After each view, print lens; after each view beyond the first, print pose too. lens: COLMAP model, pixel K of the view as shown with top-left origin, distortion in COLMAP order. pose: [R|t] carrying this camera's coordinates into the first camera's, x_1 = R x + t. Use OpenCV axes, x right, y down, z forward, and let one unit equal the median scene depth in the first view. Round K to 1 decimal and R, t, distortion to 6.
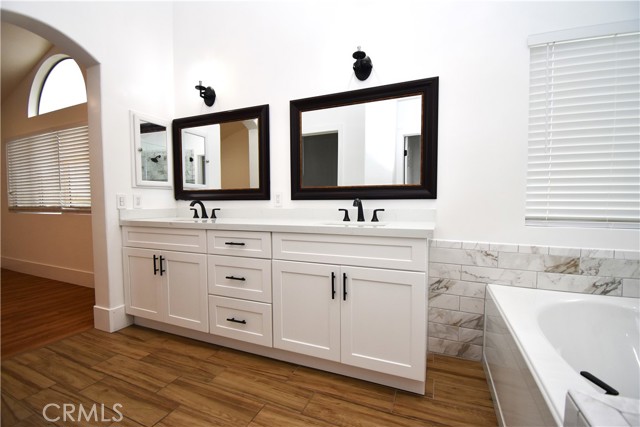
lens RADIAL K [[288.6, 0, 320.0], [0, 288.6, 213.5], [0, 0, 1]] dist [0.015227, -0.024718]
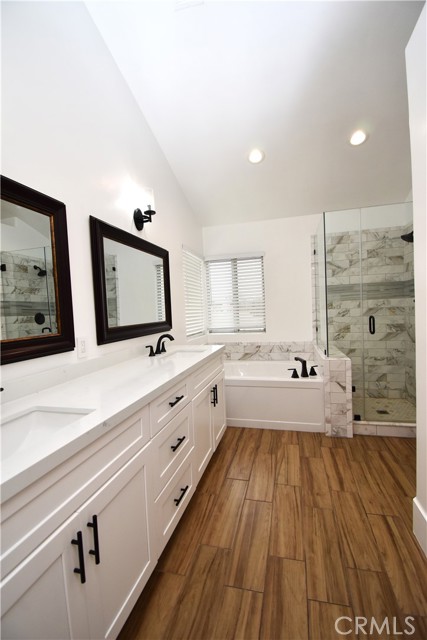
lens RADIAL K [[288.6, 0, 213.5], [0, 288.6, 320.0], [0, 0, 1]] dist [0.015227, -0.024718]
pose [[-0.154168, -0.023978, 0.987754, -1.190105], [0.089499, 0.995257, 0.038129, -0.152865], [-0.983983, 0.094281, -0.151291, 1.074411]]
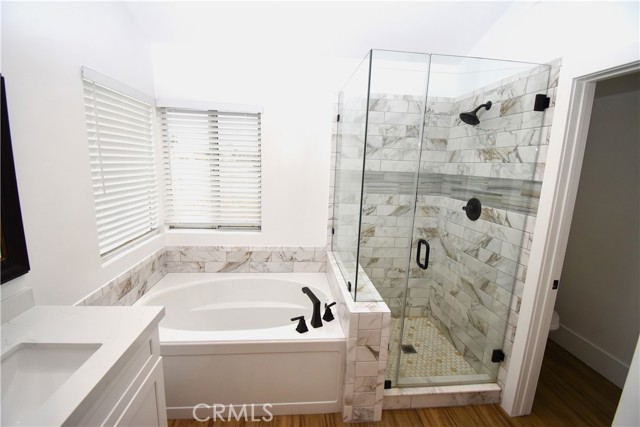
lens RADIAL K [[284.1, 0, 320.0], [0, 284.1, 213.5], [0, 0, 1]] dist [0.014956, -0.022895]
pose [[-0.482833, -0.175673, 0.857911, -0.448489], [0.004835, 0.979122, 0.203215, -0.324936], [-0.875699, 0.102267, -0.471903, 0.768139]]
